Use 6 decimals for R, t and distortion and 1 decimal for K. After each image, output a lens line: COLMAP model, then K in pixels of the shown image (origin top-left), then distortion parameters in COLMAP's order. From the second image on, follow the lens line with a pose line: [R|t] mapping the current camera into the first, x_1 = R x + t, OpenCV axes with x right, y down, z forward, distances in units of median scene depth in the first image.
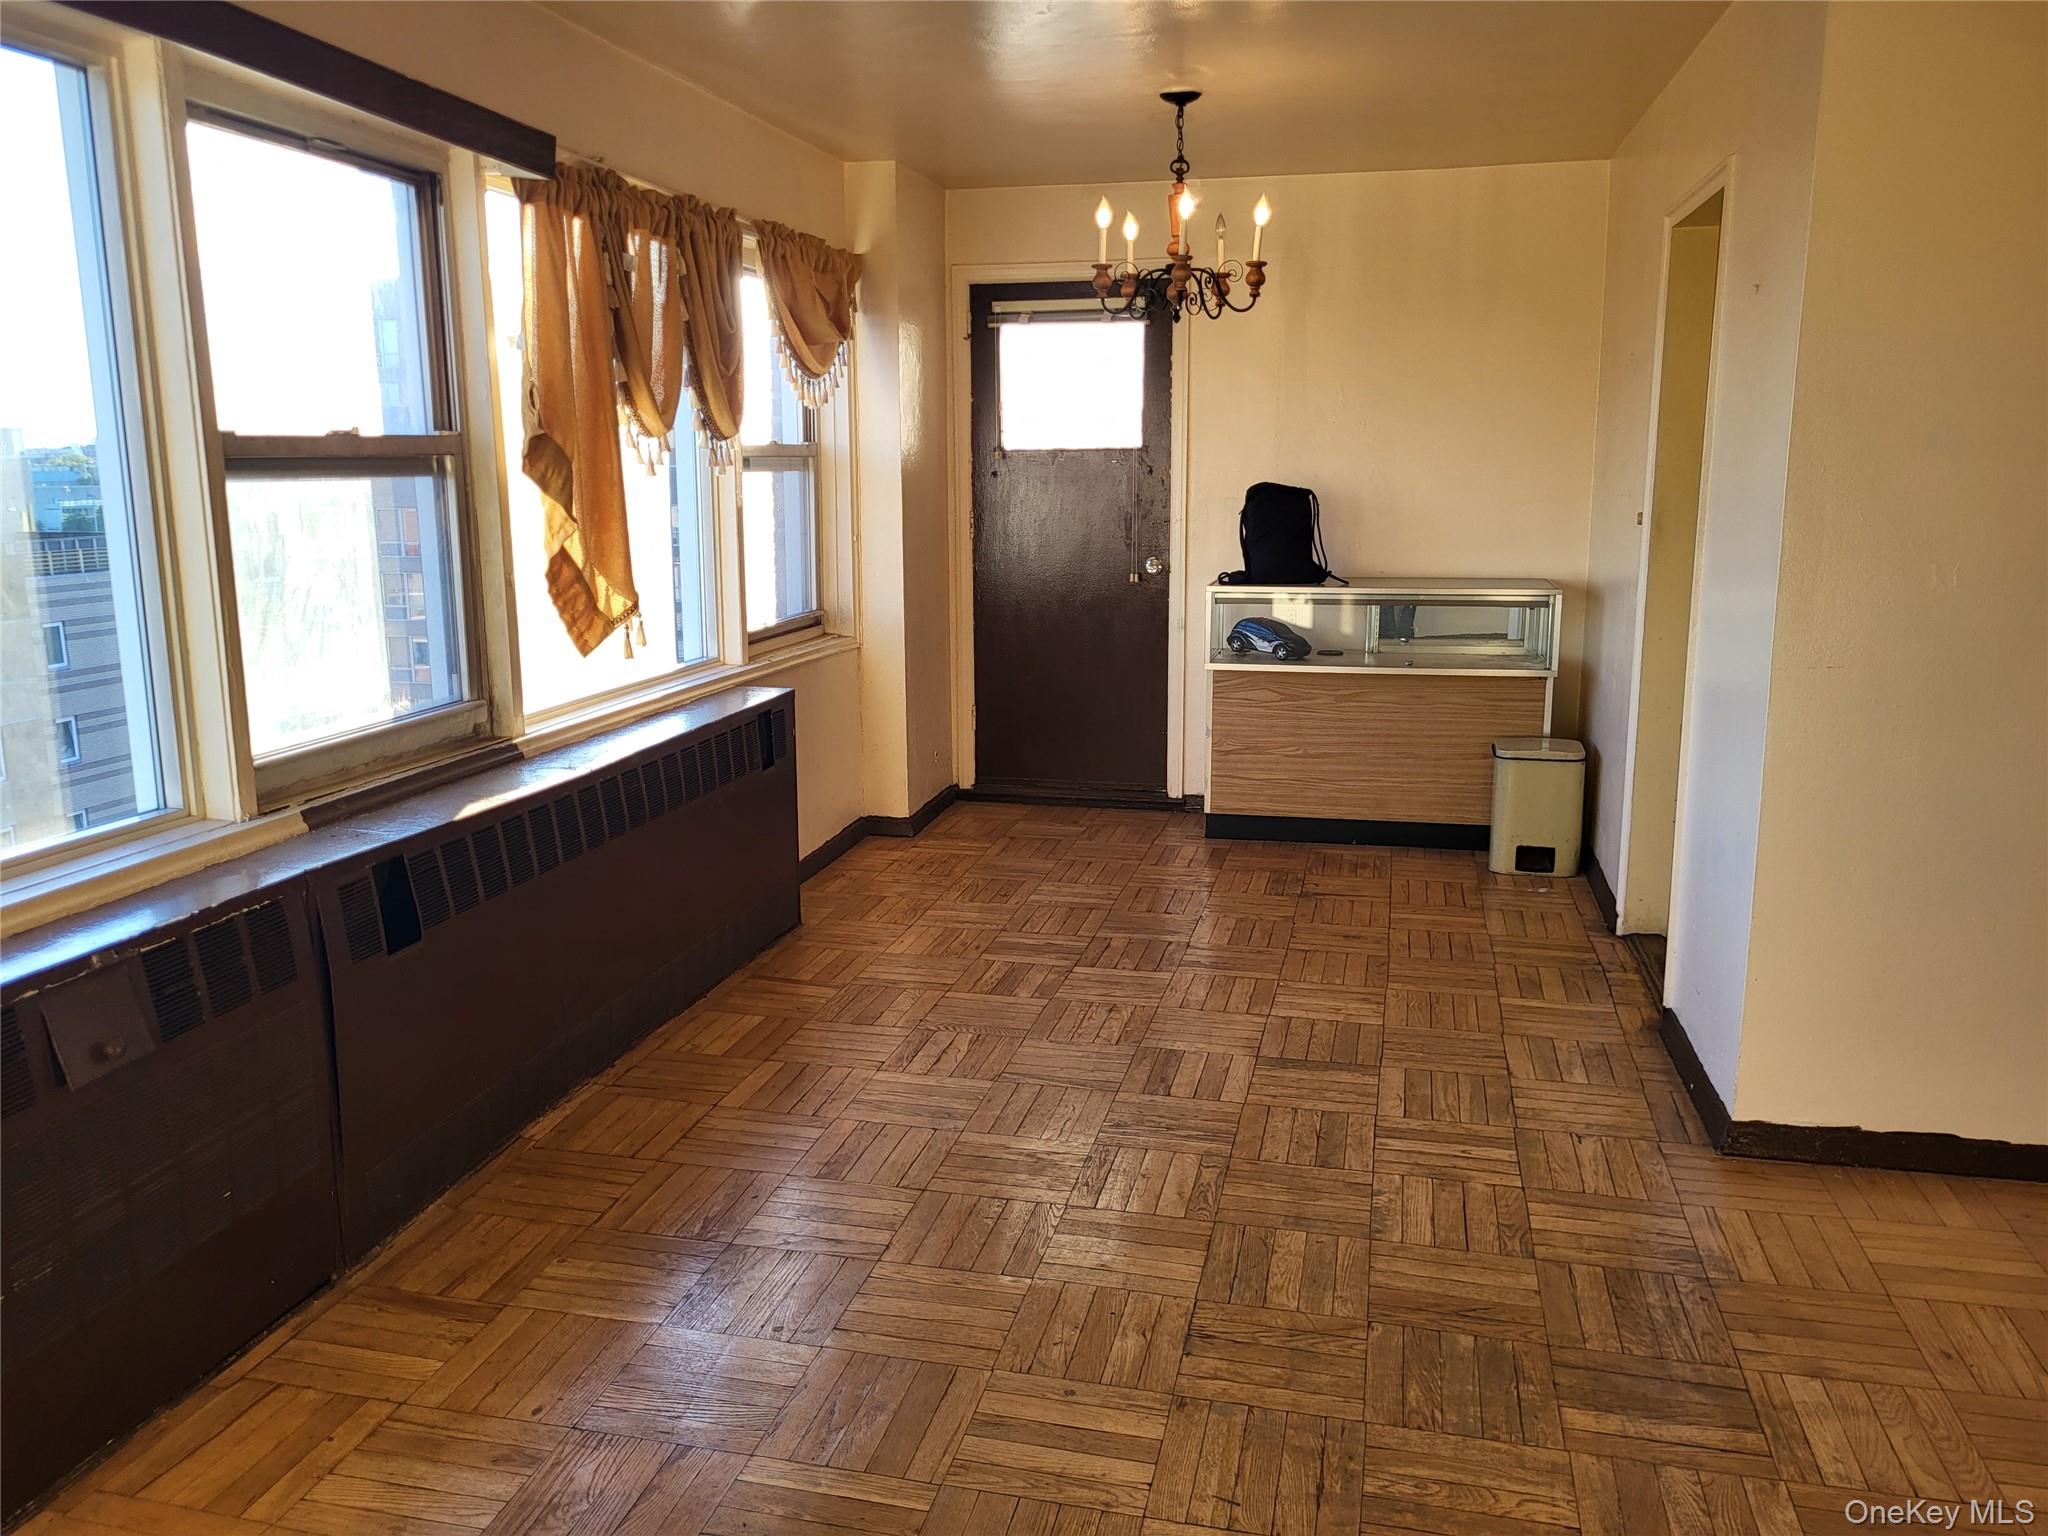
lens RADIAL K [[1548.1, 0, 1024.0], [0, 1548.1, 768.0], [0, 0, 1]] dist [0.053291, -0.046114]
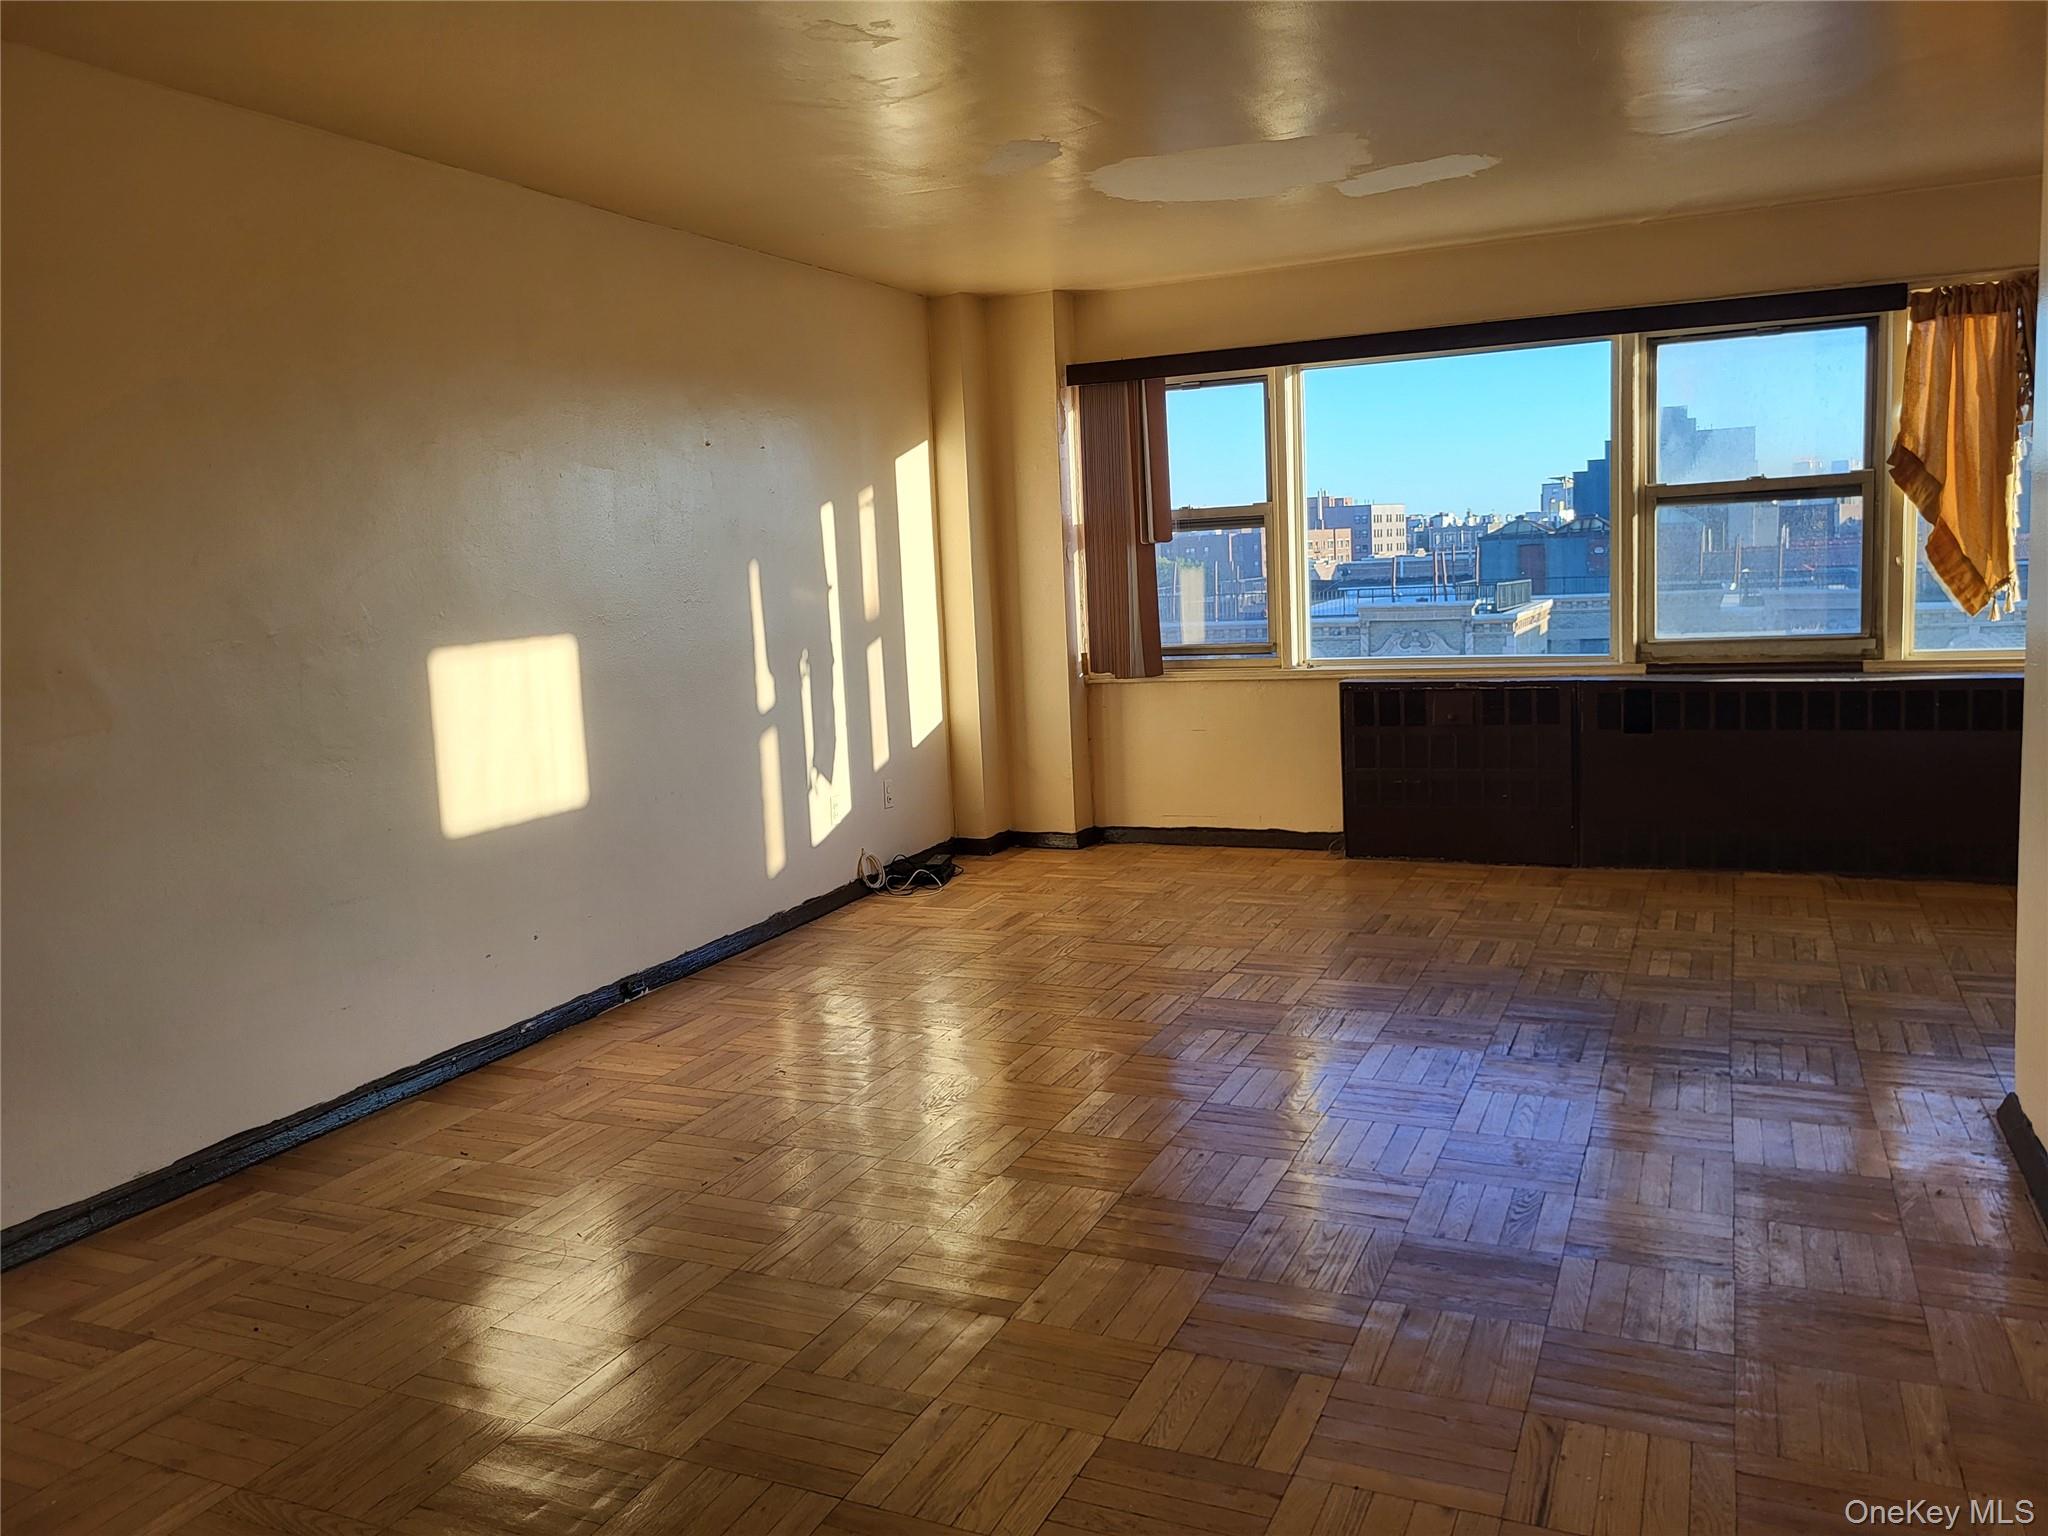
lens RADIAL K [[1548.1, 0, 1024.0], [0, 1548.1, 768.0], [0, 0, 1]] dist [0.053291, -0.046114]
pose [[-0.218426, 0.177013, -0.959665, 1.810224], [-0.123849, 0.970430, 0.207187, -0.172190], [0.967962, 0.164108, -0.190045, 0.604253]]
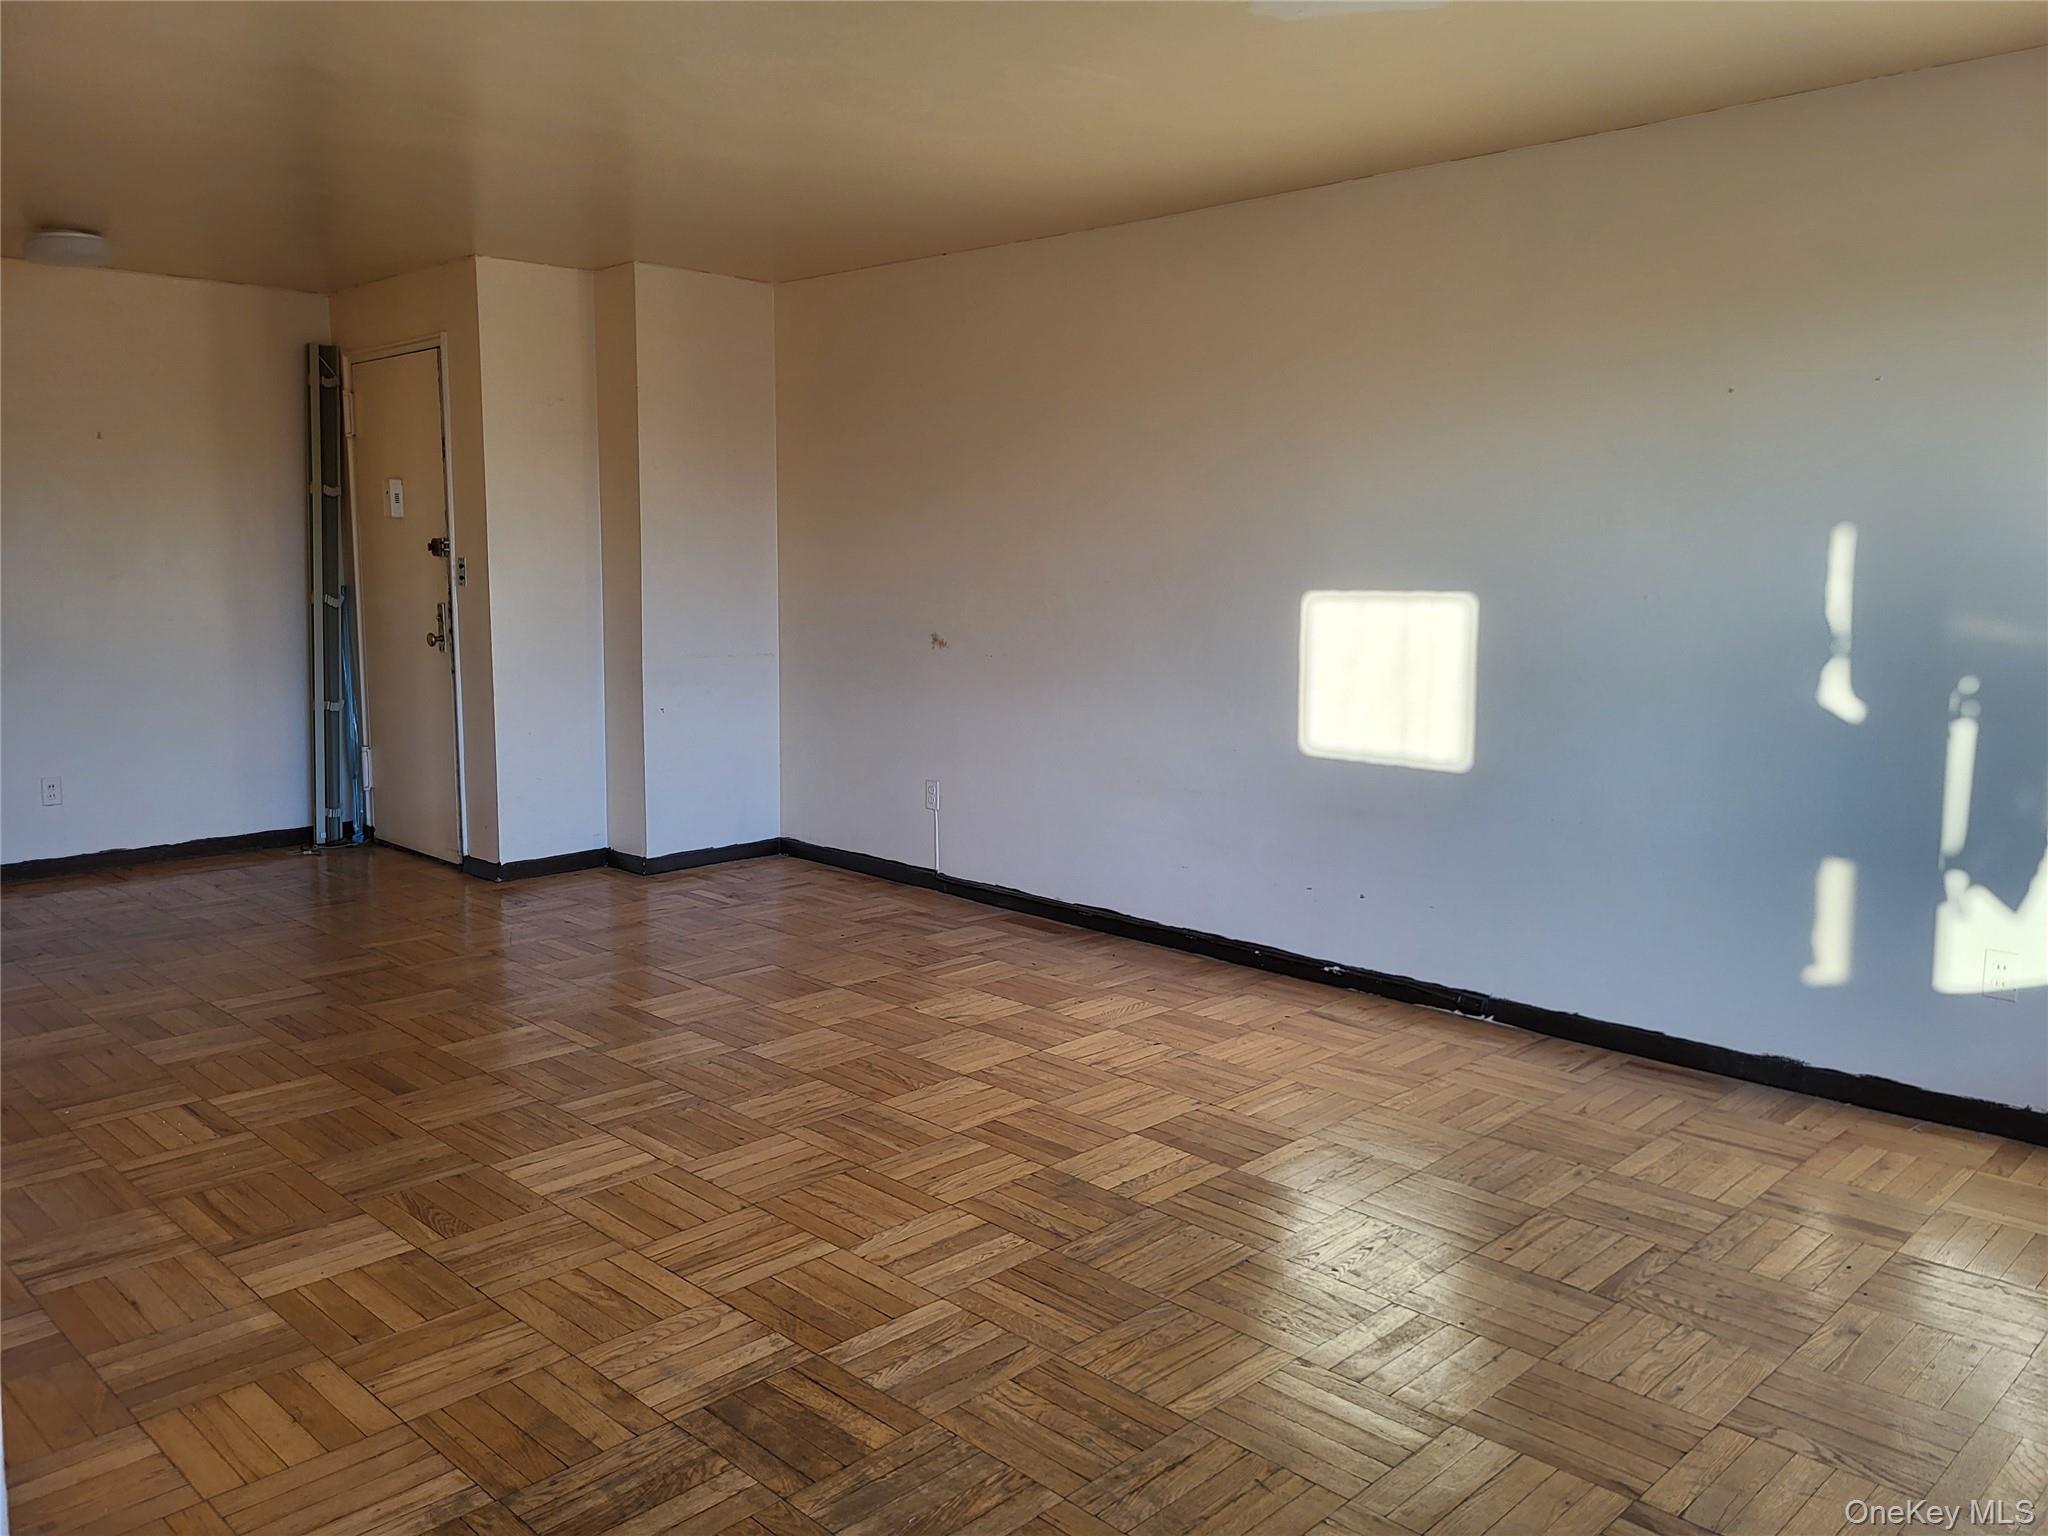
lens RADIAL K [[1571.5, 0, 1024.0], [0, 1571.5, 768.0], [0, 0, 1]] dist [0.052281, -0.051007]
pose [[-0.856377, -0.058578, 0.513017, -0.180922], [0.103366, 0.953984, 0.281479, -0.219817], [-0.505898, 0.294081, -0.810915, 1.318573]]
